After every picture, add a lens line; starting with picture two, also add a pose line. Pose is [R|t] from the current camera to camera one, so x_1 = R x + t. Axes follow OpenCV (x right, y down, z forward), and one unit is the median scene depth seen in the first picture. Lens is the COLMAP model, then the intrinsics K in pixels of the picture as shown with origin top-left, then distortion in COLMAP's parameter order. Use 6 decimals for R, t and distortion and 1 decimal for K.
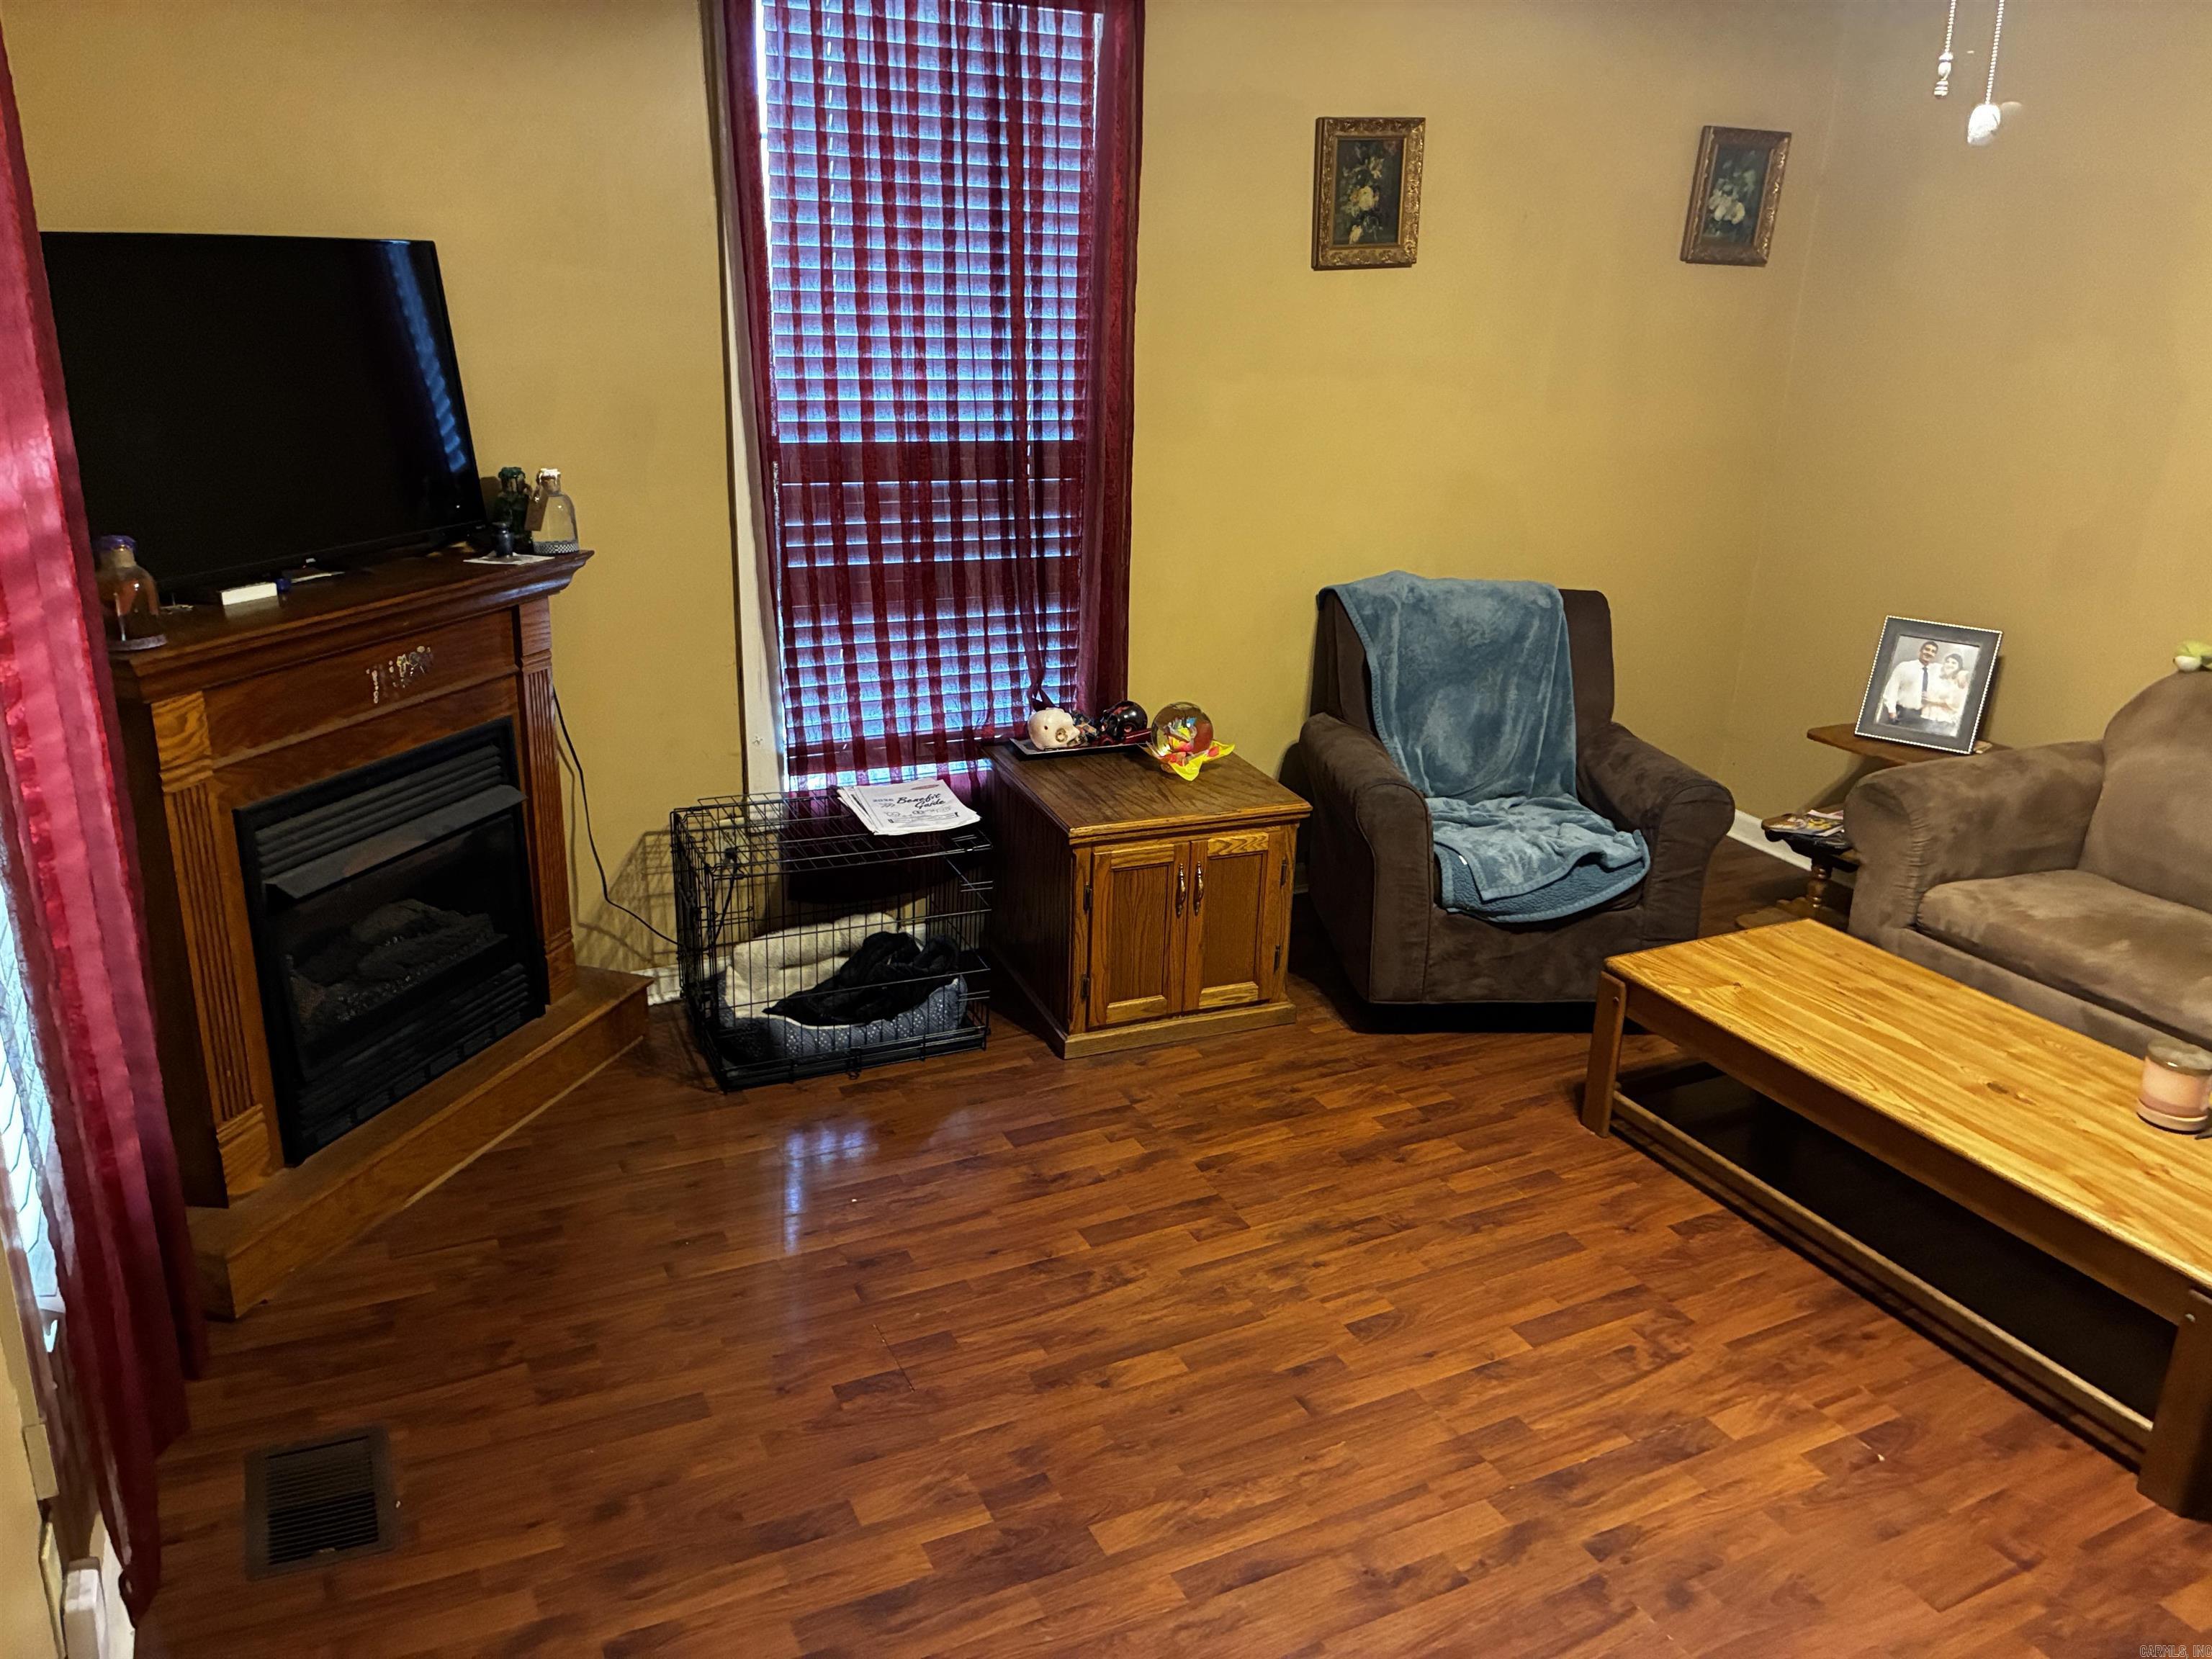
lens RADIAL K [[1667.1, 0, 1114.3], [0, 1667.1, 801.6], [0, 0, 1]] dist [0.004532, -0.034324]
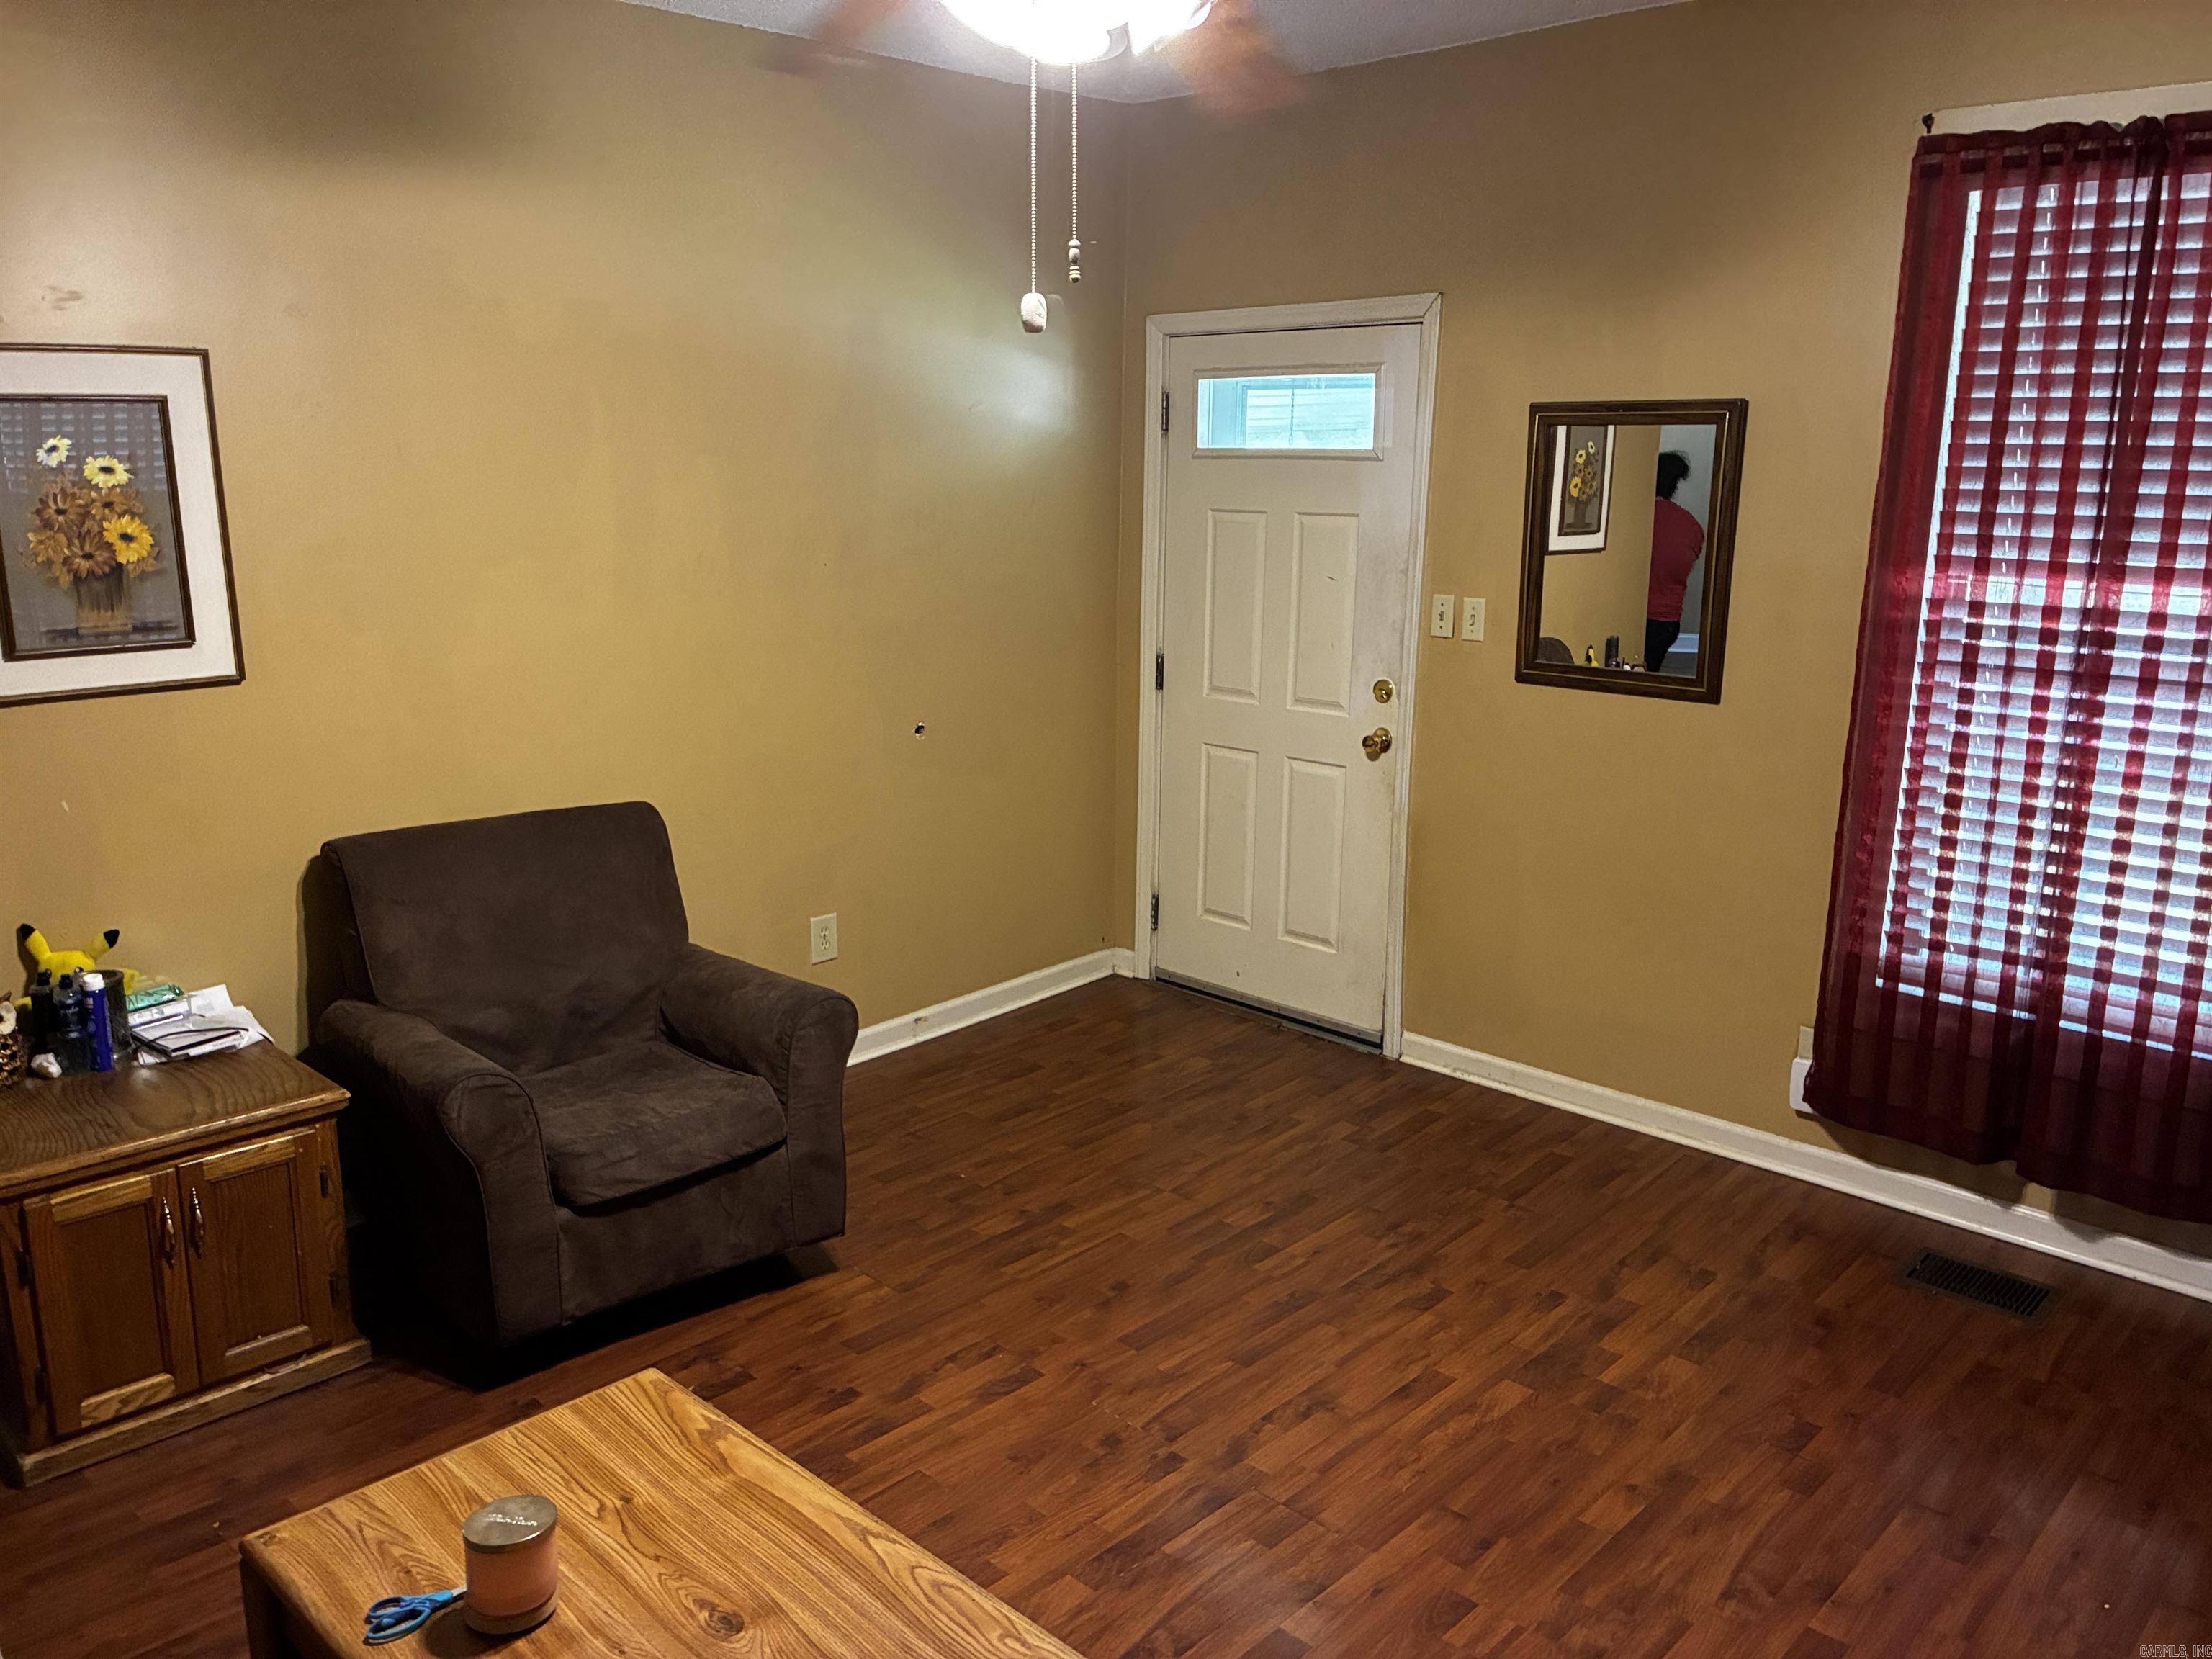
lens RADIAL K [[1667.1, 0, 1114.3], [0, 1667.1, 801.6], [0, 0, 1]] dist [0.004532, -0.034324]
pose [[-0.938011, 0.054198, -0.342342, 0.717695], [-0.116044, 0.881590, 0.457529, -0.539107], [0.326602, 0.468894, -0.820652, 1.738161]]
